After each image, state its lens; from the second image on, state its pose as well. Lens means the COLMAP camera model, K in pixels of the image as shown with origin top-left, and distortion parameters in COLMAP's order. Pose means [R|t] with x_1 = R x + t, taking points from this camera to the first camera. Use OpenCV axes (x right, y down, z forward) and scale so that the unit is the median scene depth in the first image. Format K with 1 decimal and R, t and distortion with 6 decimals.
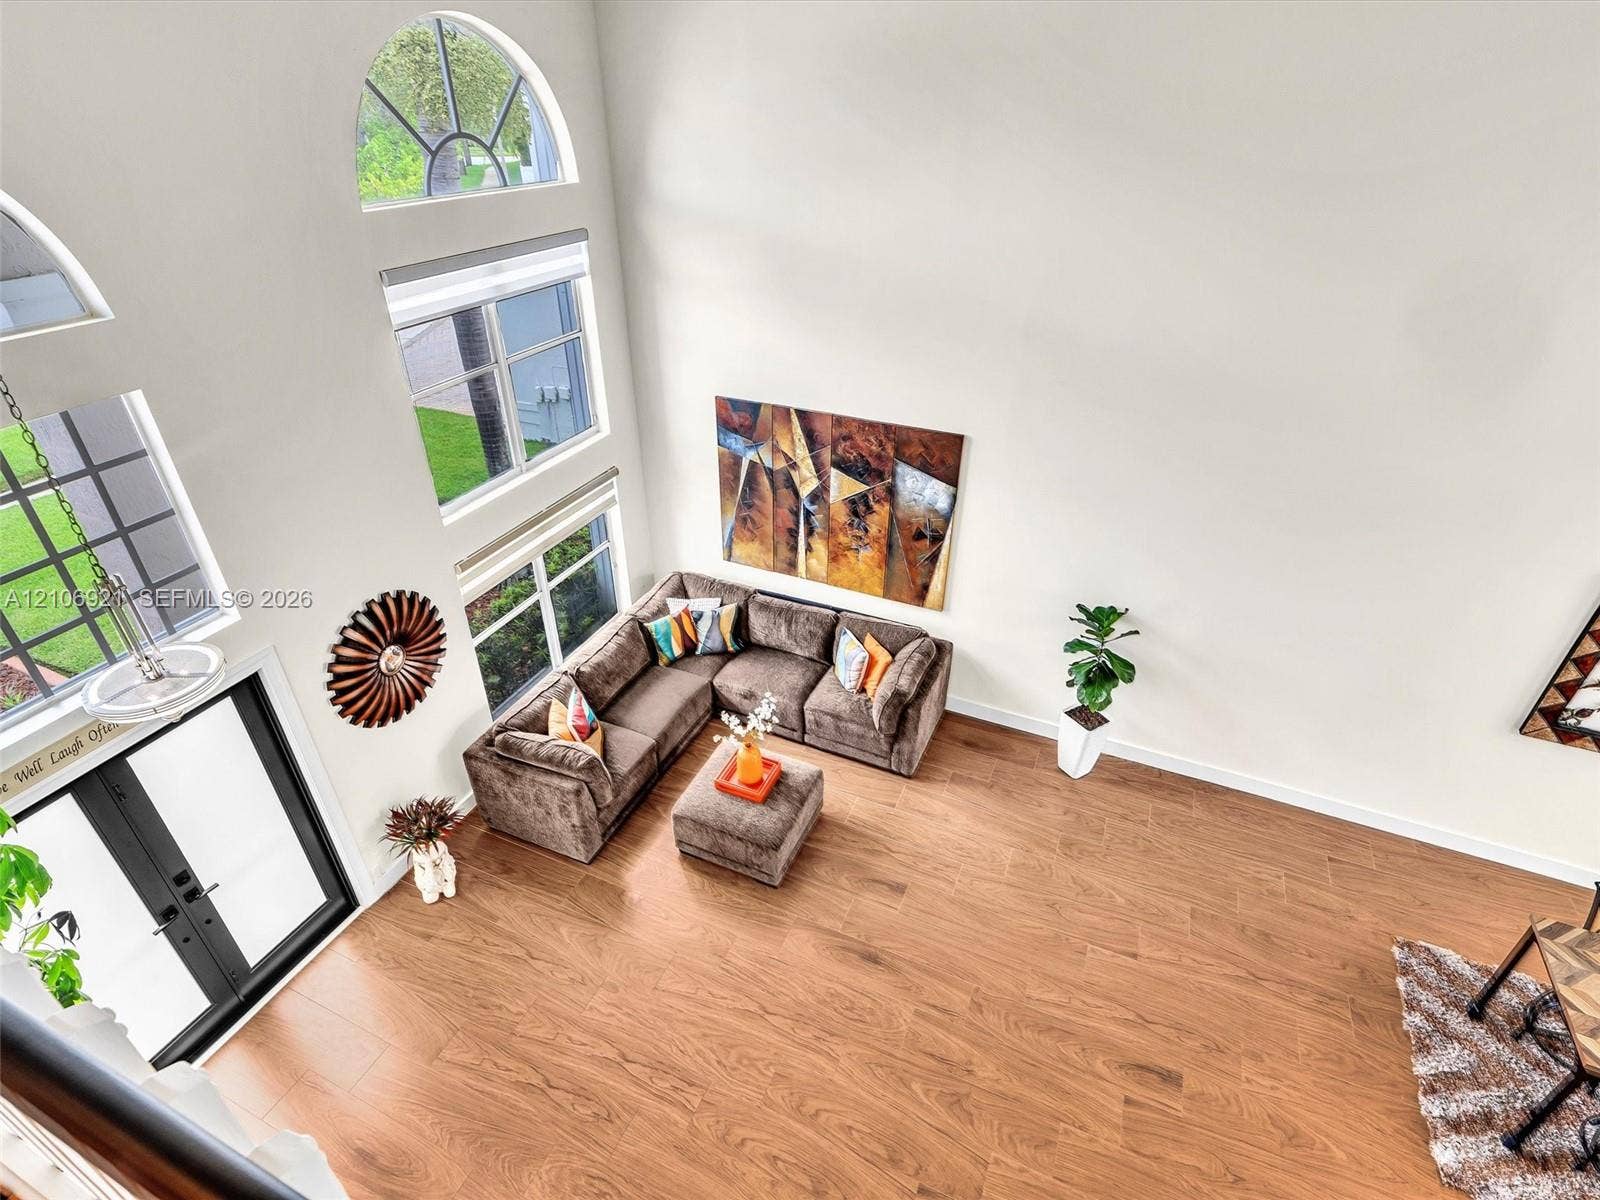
lens RADIAL K [[804.3, 0, 794.4], [0, 804.3, 597.8], [0, 0, 1]] dist [-0.010689, 0.001578]
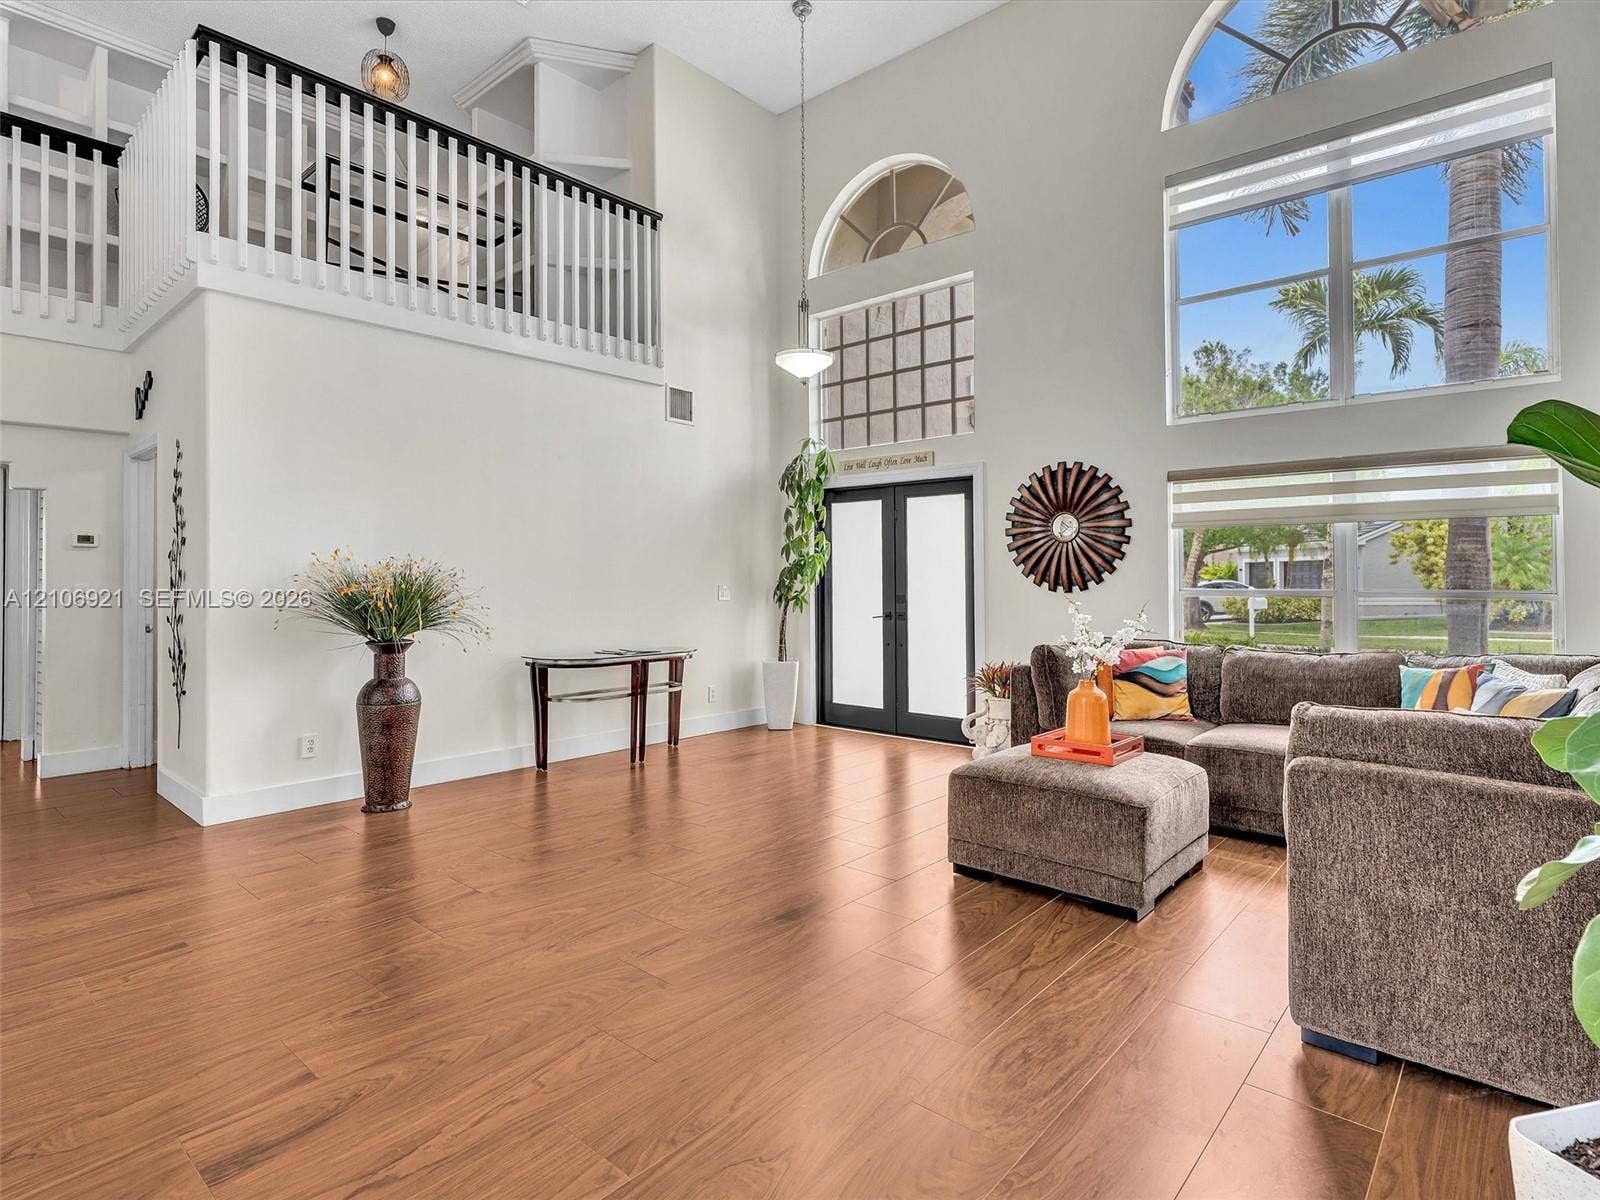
lens RADIAL K [[845.8, 0, 807.1], [0, 845.8, 566.7], [0, 0, 1]] dist [-0.000900, -0.001893]
pose [[-0.285071, -0.010518, -0.958449, 0.712104], [-0.505900, 0.850968, 0.141131, 0.141264], [0.814125, 0.525112, -0.247908, 1.061505]]
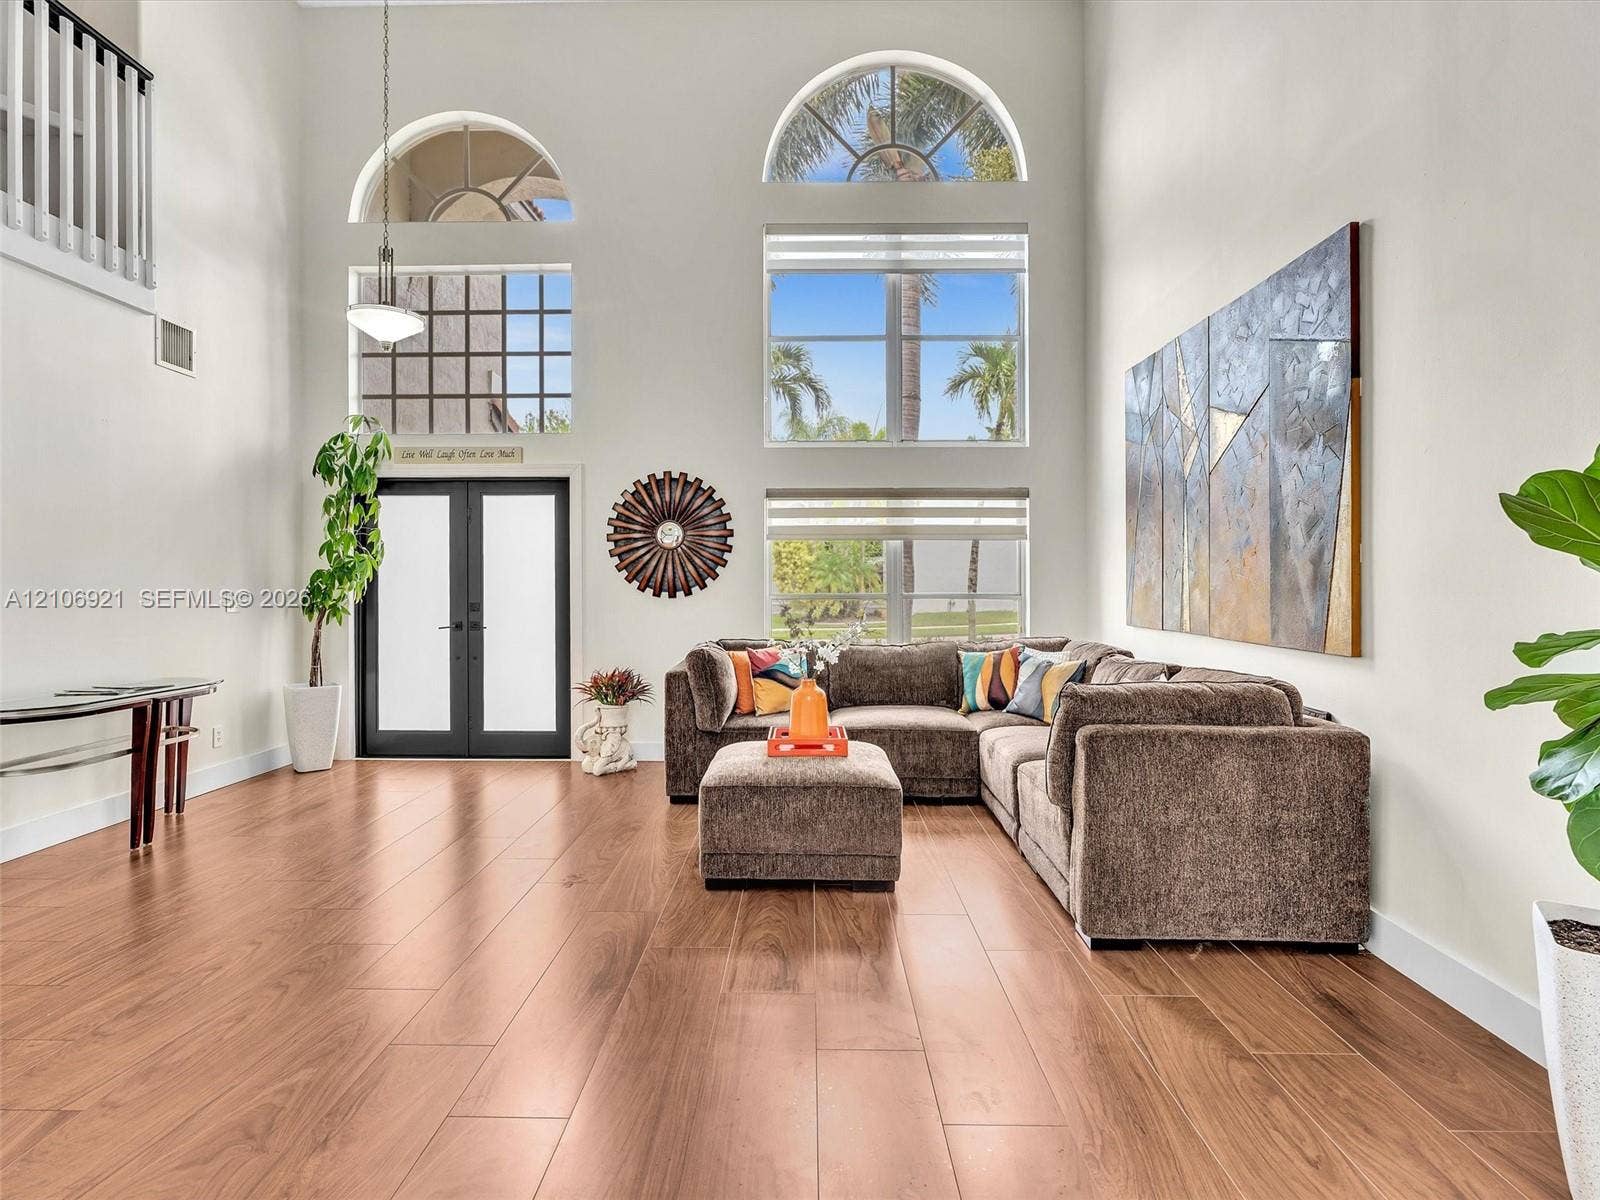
lens RADIAL K [[804.3, 0, 789.8], [0, 804.3, 584.0], [0, 0, 1]] dist [-0.010689, 0.001578]
pose [[0.394882, 0.002546, -0.918728, 0.614678], [-0.486679, 0.848743, -0.206829, 0.294941], [0.779238, 0.528799, 0.336392, 0.815284]]
